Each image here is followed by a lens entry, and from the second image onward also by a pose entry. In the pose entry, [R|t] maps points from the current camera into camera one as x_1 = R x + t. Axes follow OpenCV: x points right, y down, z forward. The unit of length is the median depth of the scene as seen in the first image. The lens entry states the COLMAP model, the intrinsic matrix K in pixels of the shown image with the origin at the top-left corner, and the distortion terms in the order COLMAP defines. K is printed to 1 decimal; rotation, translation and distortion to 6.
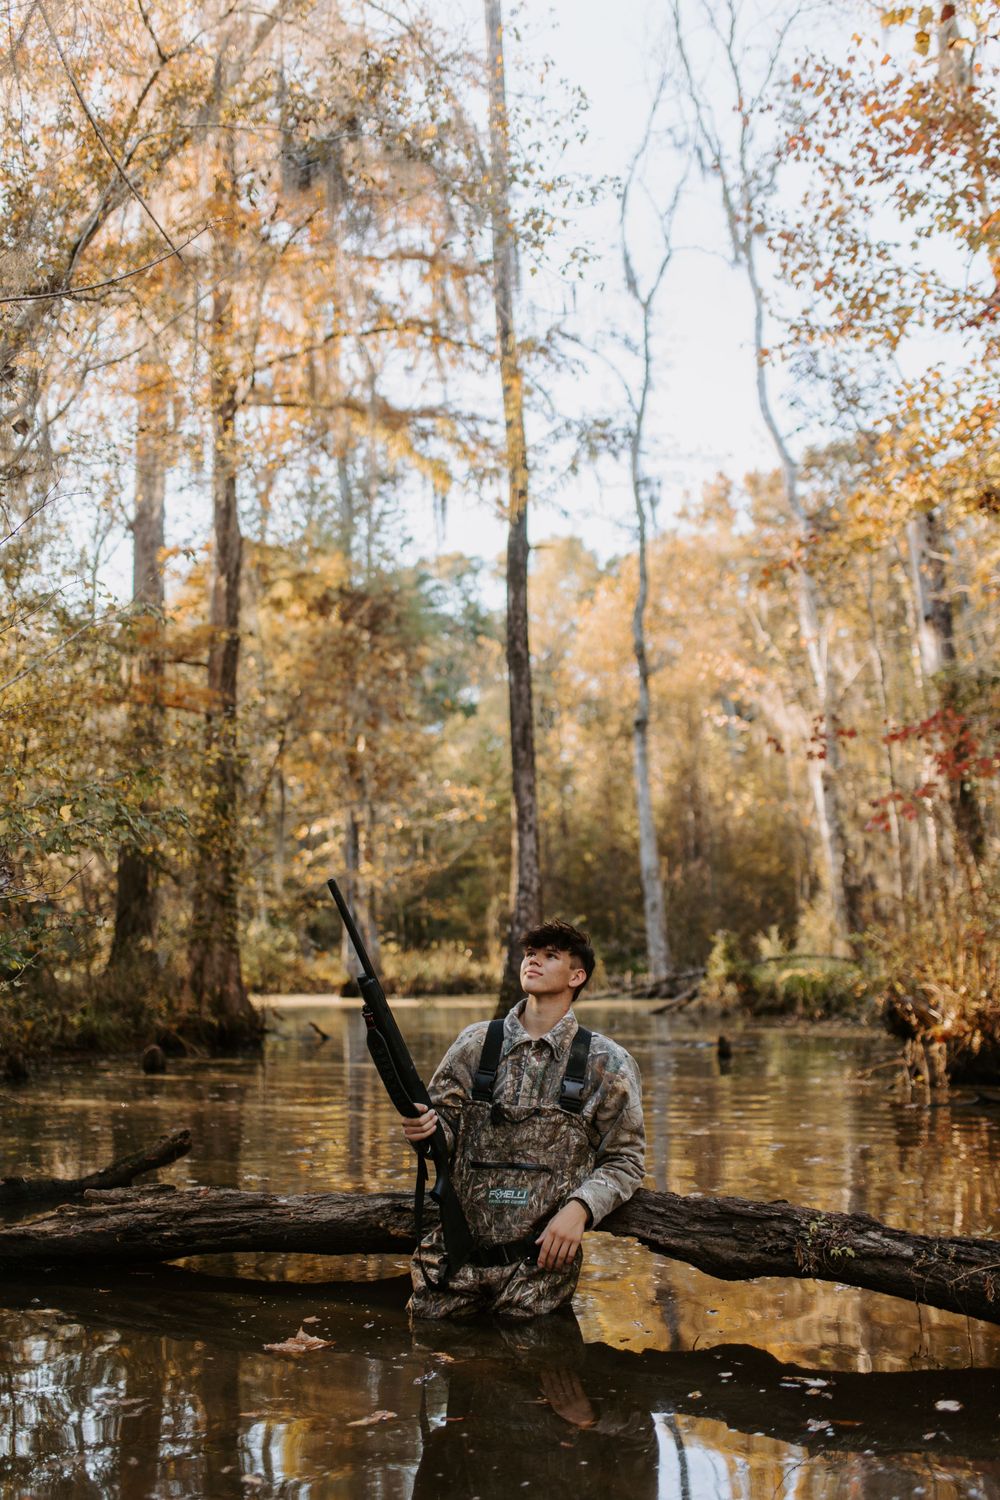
lens RADIAL K [[1489.6, 0, 500.0], [0, 1489.6, 750.0], [0, 0, 1]] dist [-0.002460, -0.006546]
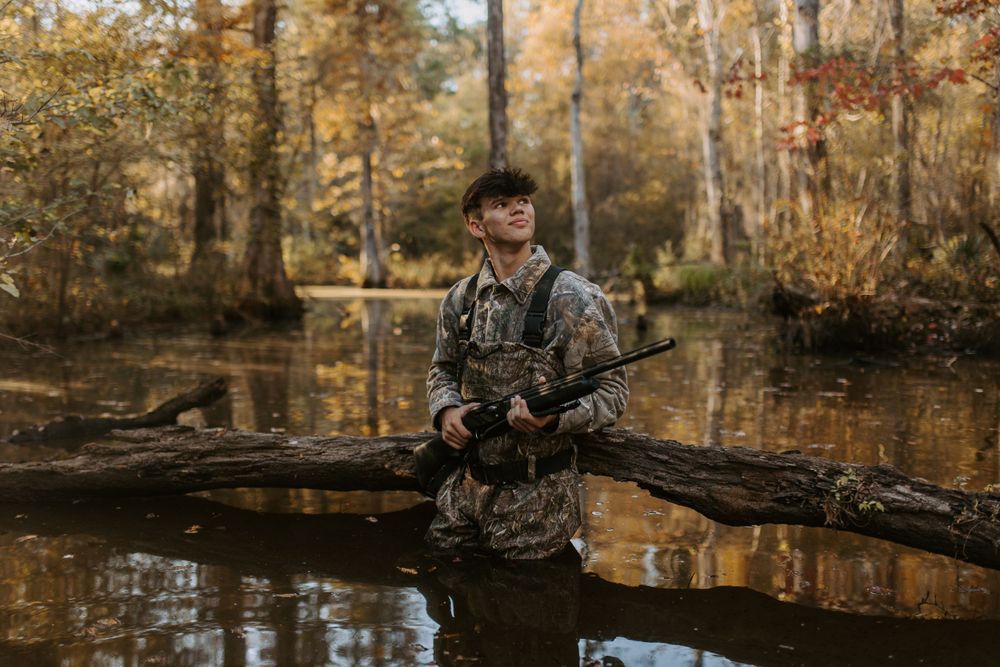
lens RADIAL K [[993.1, 0, 500.0], [0, 993.1, 333.5], [0, 0, 1]] dist [-0.002460, -0.006546]
pose [[0.999417, 0.010382, 0.032517, -0.008339], [-0.016695, 0.979573, 0.200393, 0.030372], [-0.029772, -0.200819, 0.979176, 0.117057]]
